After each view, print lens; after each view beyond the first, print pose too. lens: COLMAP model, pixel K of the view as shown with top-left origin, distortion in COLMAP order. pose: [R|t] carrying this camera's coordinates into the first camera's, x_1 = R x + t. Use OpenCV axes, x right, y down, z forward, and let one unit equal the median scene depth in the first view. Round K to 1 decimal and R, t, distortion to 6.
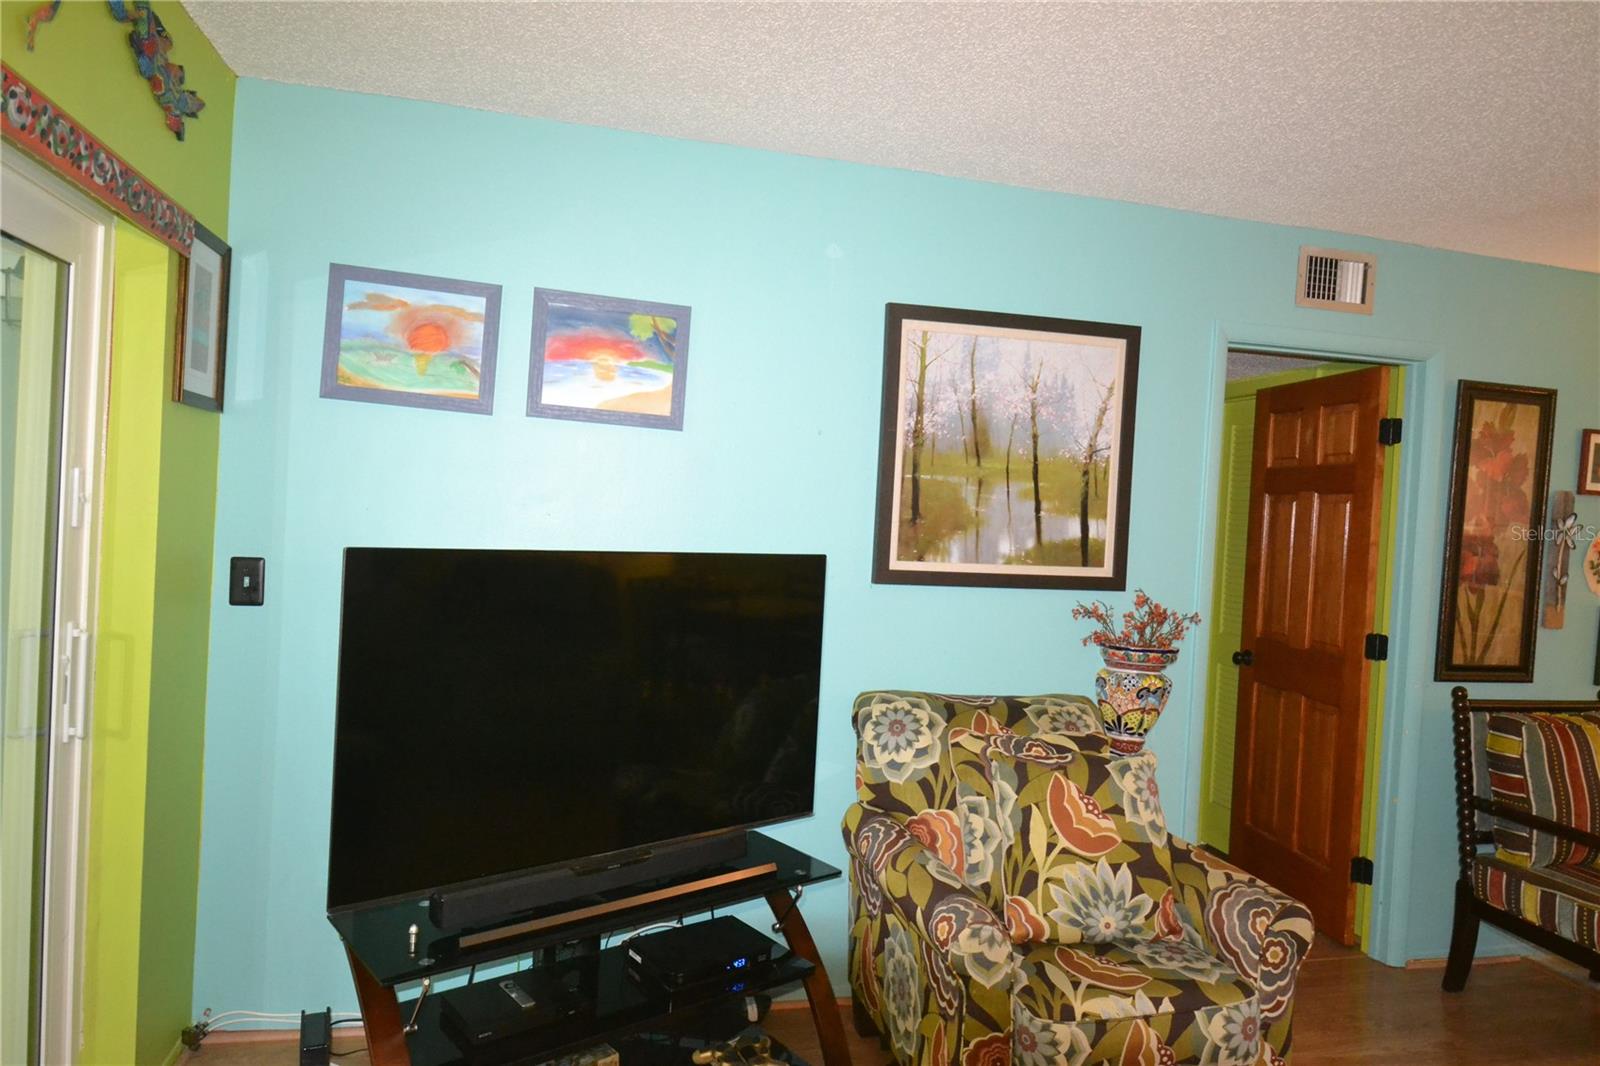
lens RADIAL K [[1000.5, 0, 803.3], [0, 1000.5, 527.9], [0, 0, 1]] dist [0.031356, -0.045022]
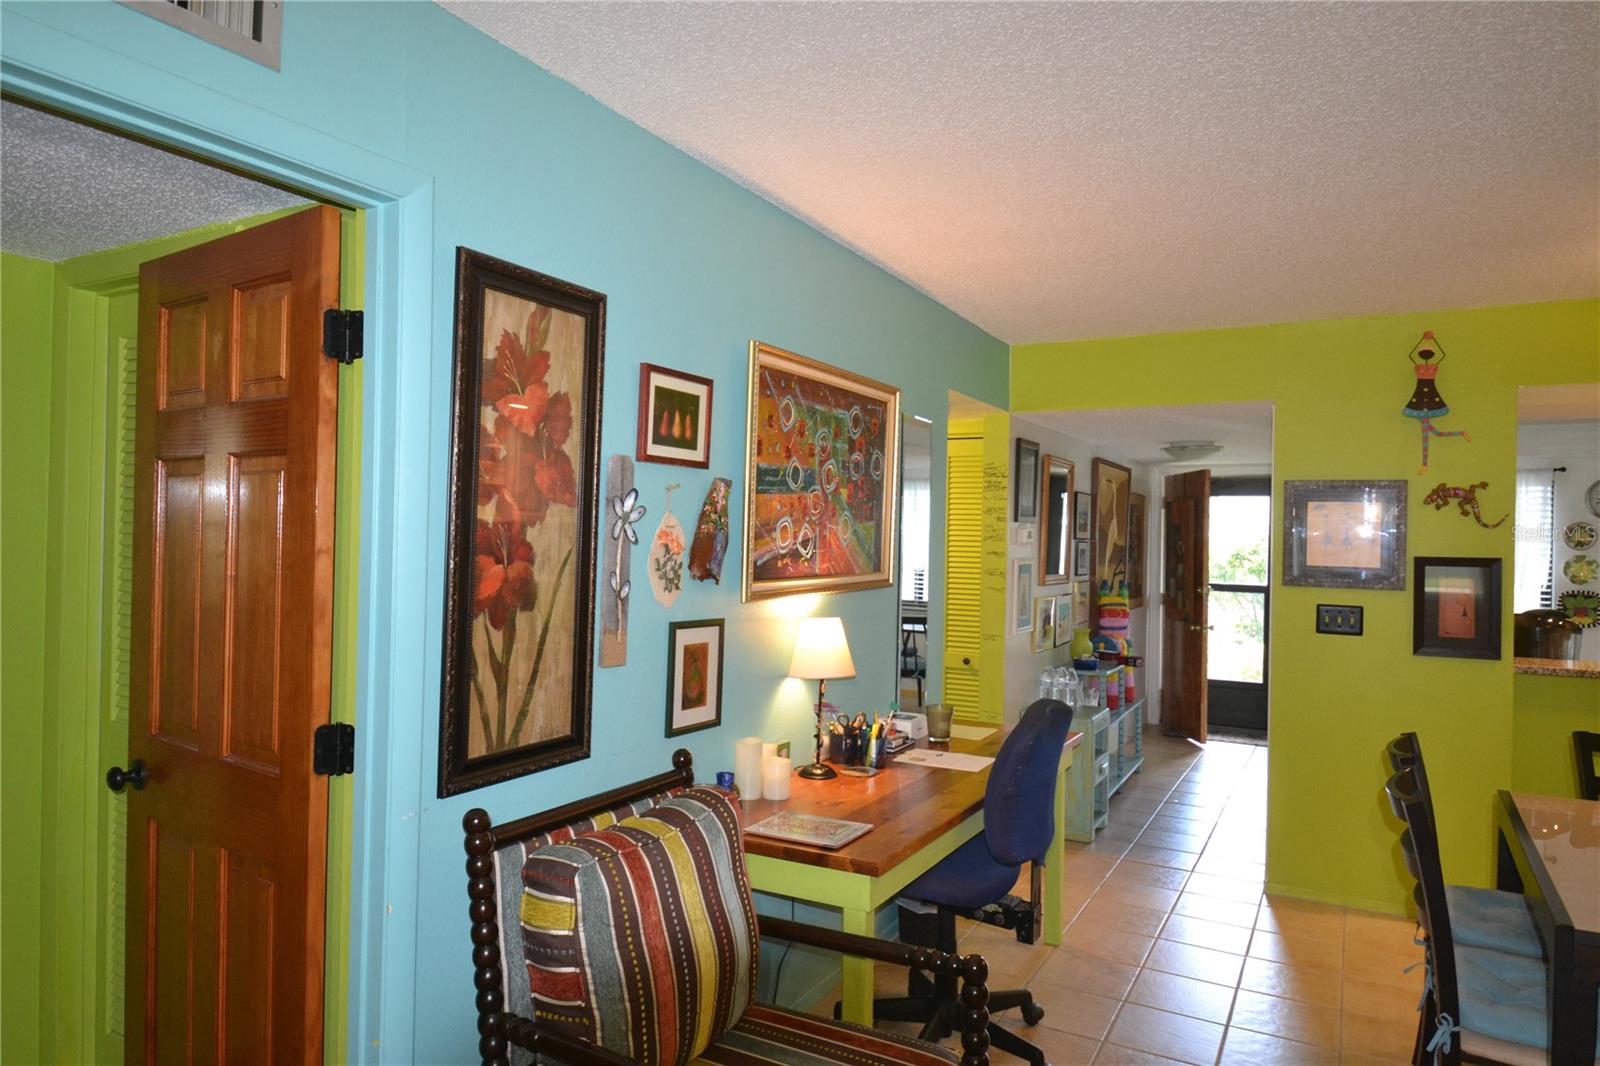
lens RADIAL K [[1000.5, 0, 803.3], [0, 1000.5, 527.9], [0, 0, 1]] dist [0.031356, -0.045022]
pose [[0.671078, -0.035476, 0.740538, 0.358570], [0.029782, 0.999338, 0.020885, 0.000388], [-0.740788, 0.008040, 0.671690, 0.481340]]
